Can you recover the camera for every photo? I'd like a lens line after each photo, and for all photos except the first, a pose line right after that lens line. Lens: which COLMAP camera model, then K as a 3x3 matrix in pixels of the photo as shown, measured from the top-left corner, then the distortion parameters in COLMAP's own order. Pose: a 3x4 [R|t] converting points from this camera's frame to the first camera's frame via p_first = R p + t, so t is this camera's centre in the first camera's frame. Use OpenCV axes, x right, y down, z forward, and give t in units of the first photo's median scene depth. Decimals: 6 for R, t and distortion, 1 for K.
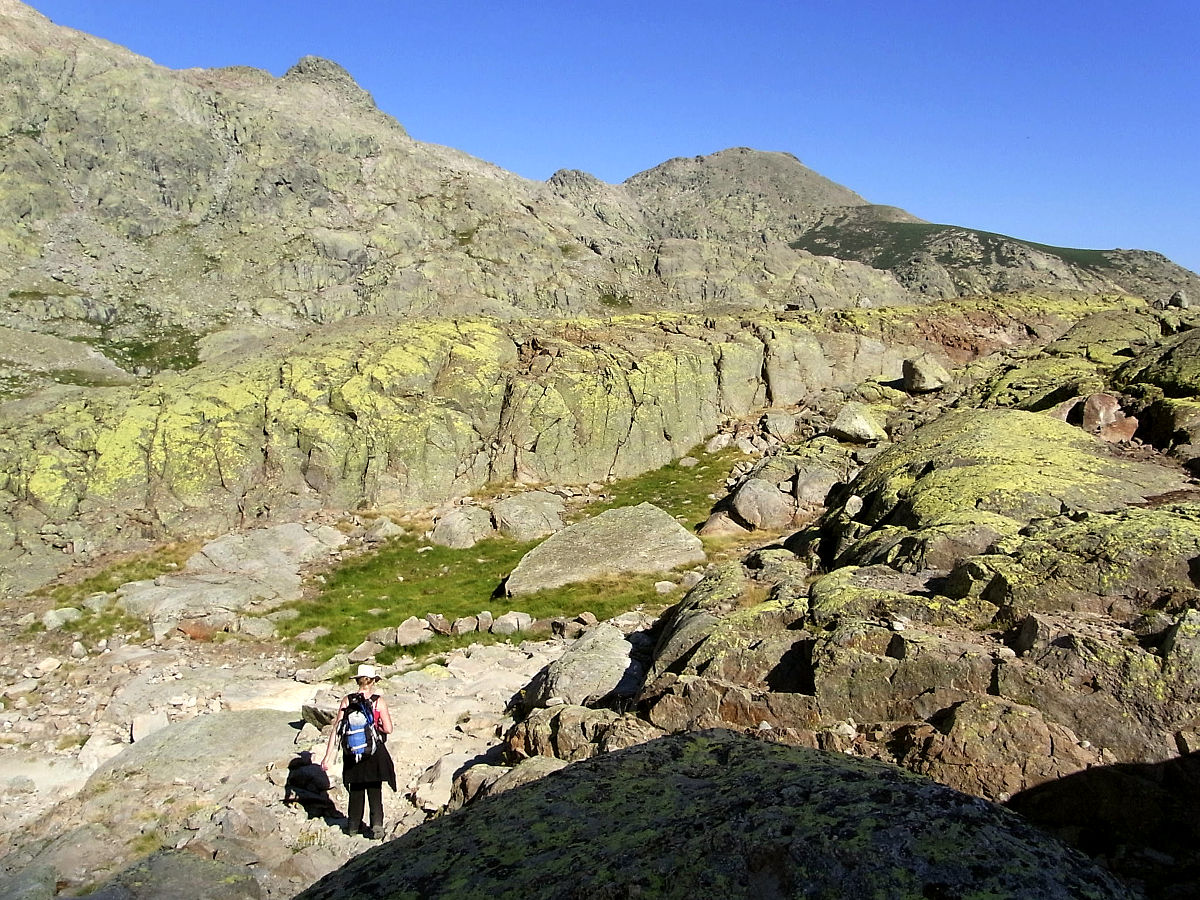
lens RADIAL K [[995.9, 0, 601.8], [0, 995.9, 450.8], [0, 0, 1]] dist [-0.025575, -0.008119]
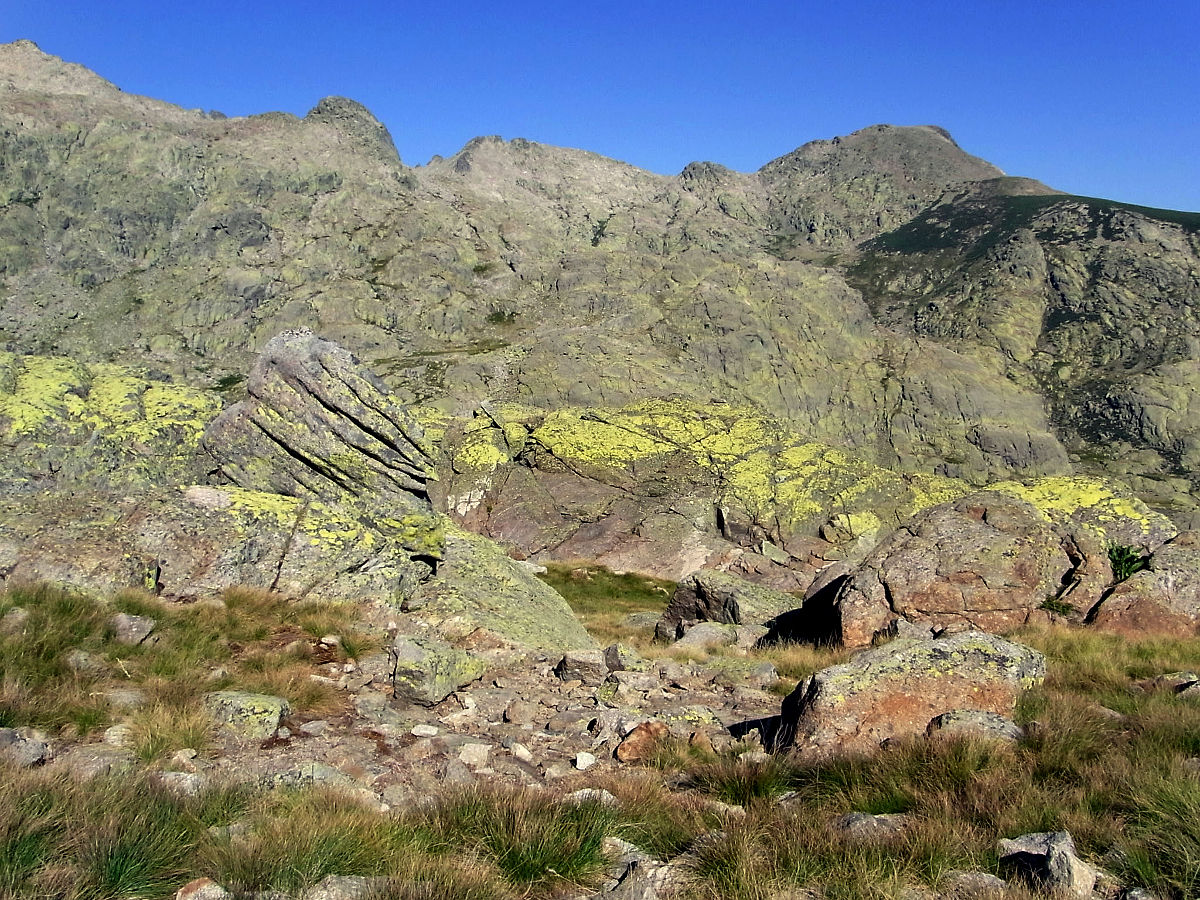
lens RADIAL K [[995.9, 0, 605.0], [0, 995.9, 446.2], [0, 0, 1]] dist [-0.025575, -0.008119]
pose [[0.968297, -0.010220, -0.249594, 0.328428], [0.013082, 0.999866, 0.009810, -0.020815], [0.249460, -0.012764, 0.968301, 0.004890]]
